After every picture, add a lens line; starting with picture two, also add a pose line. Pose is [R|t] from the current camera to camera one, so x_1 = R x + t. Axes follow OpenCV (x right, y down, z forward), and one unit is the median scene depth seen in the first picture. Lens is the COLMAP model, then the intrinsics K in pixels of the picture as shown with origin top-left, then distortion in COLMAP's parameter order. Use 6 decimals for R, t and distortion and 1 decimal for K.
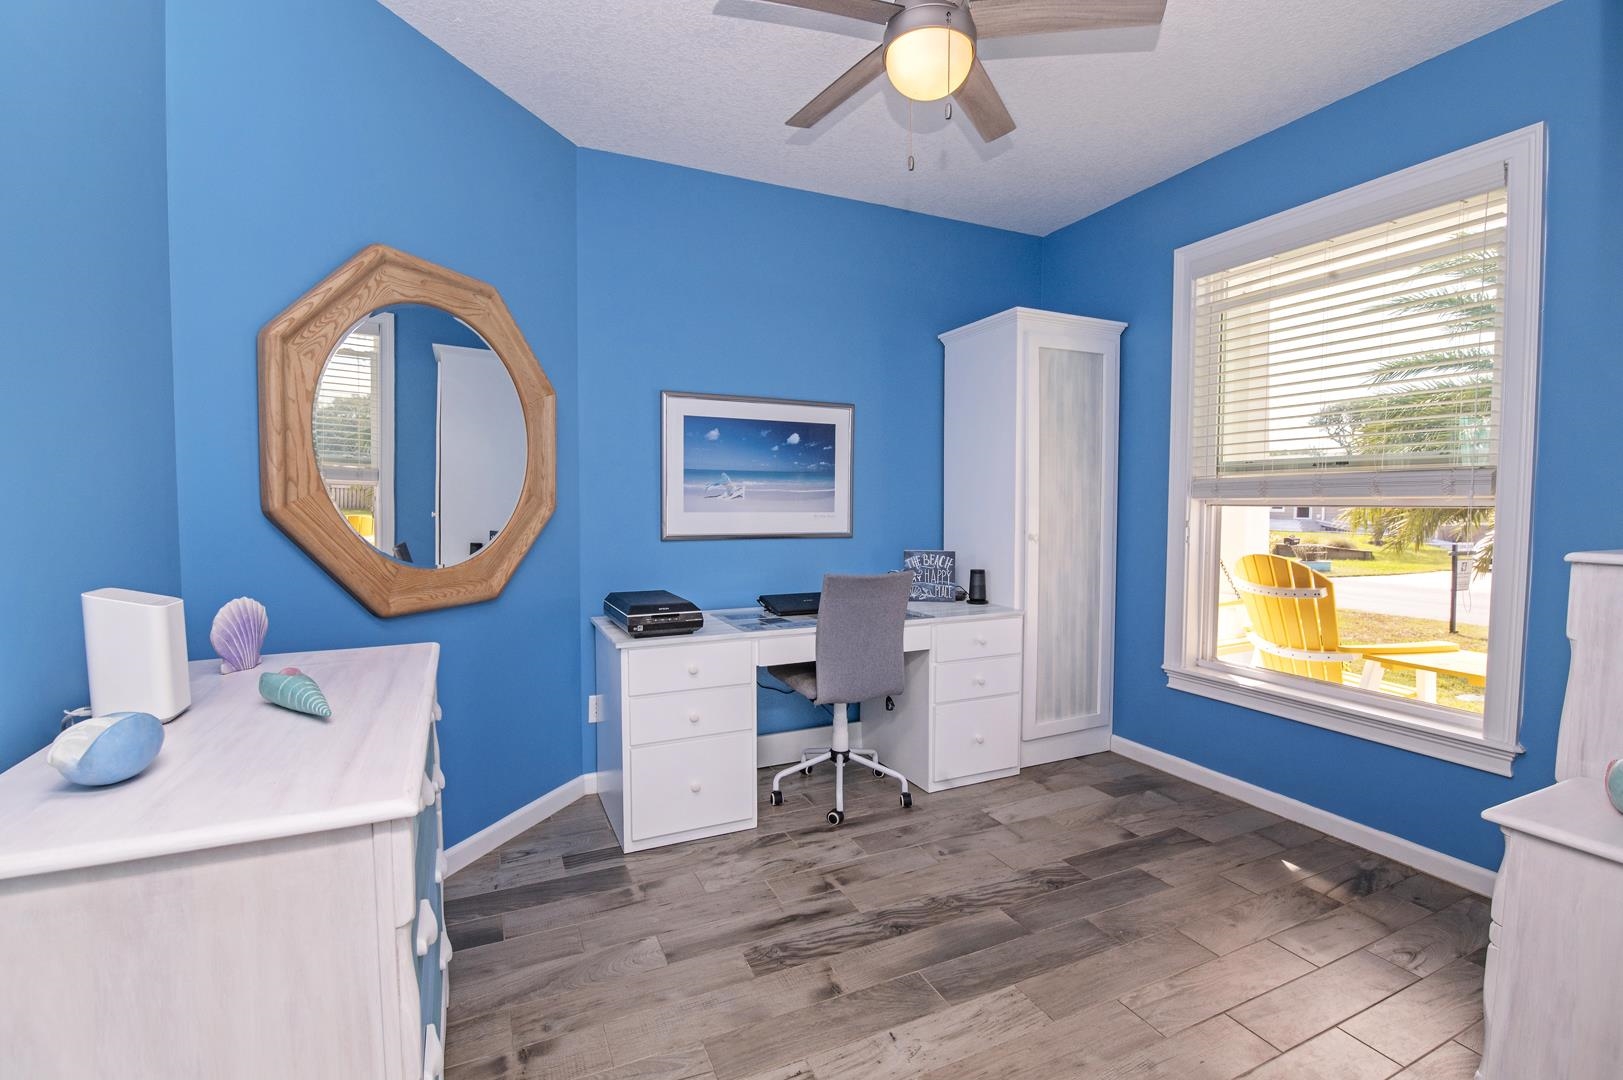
lens RADIAL K [[701.6, 0, 811.5], [0, 701.6, 540.0], [0, 0, 1]] dist [-0.004818, -0.008155]
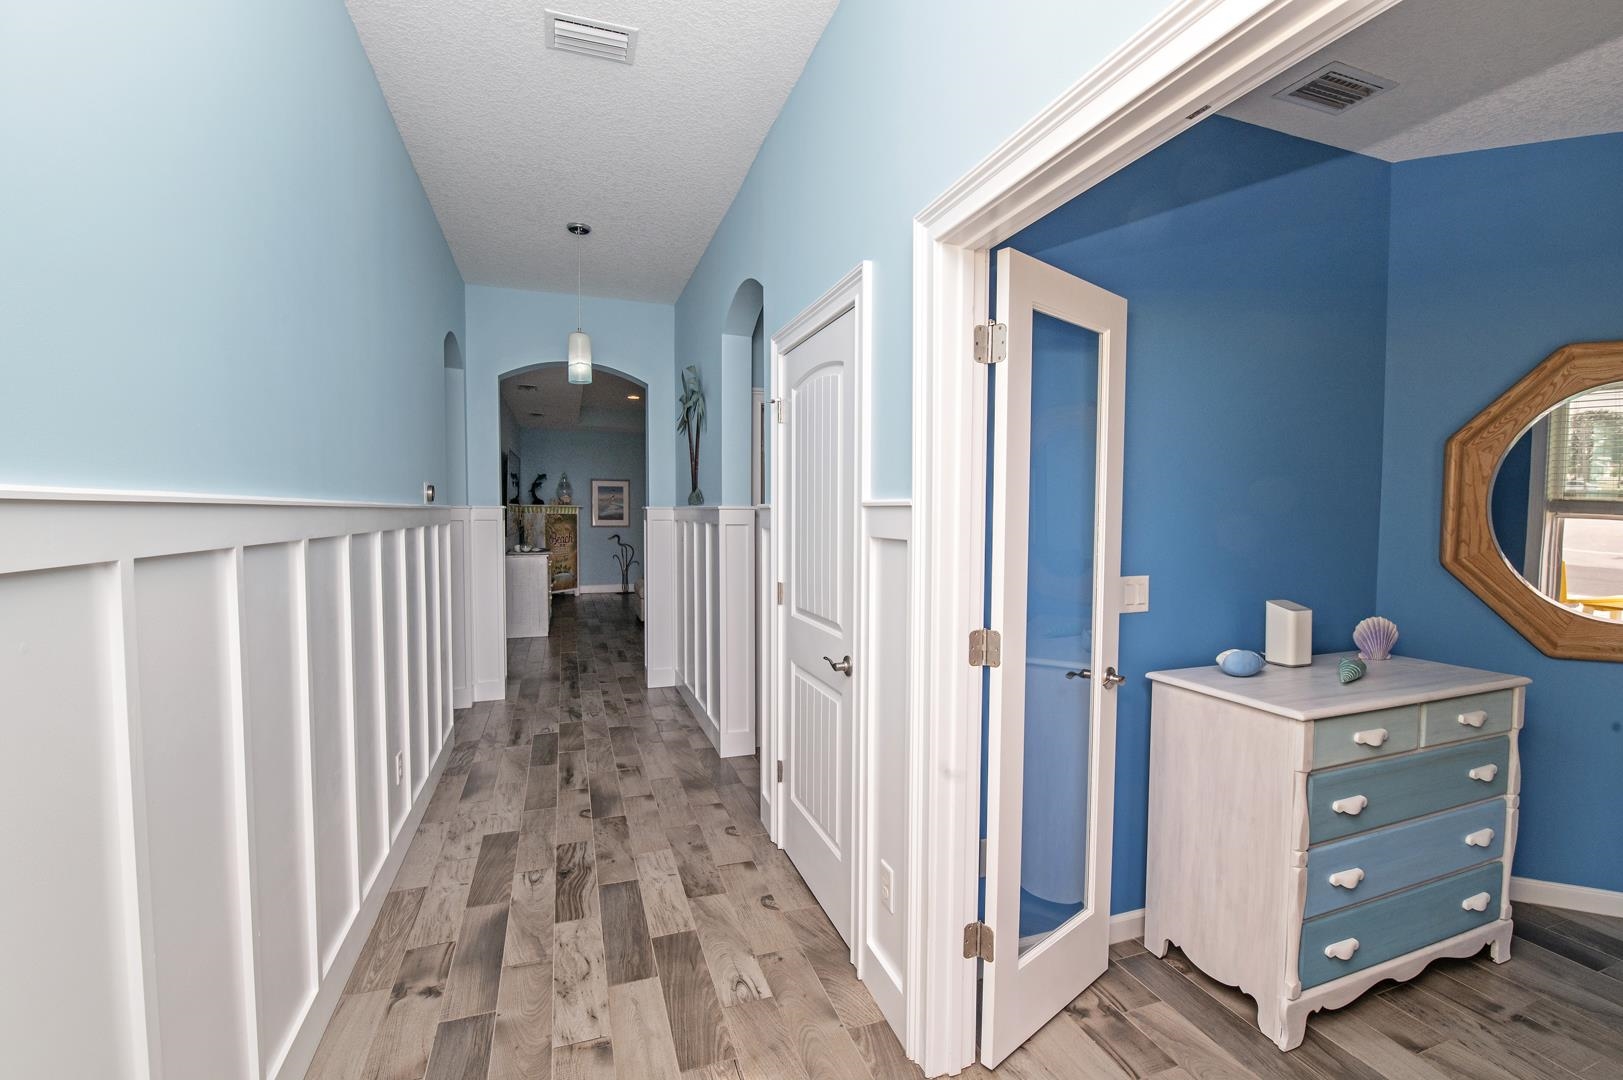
lens RADIAL K [[701.6, 0, 811.5], [0, 701.6, 540.0], [0, 0, 1]] dist [-0.004818, -0.008155]
pose [[-0.102297, 0.046137, -0.993683, 0.787457], [-0.058702, 0.996903, 0.052329, -0.087384], [0.993020, 0.063685, -0.099272, -0.164385]]
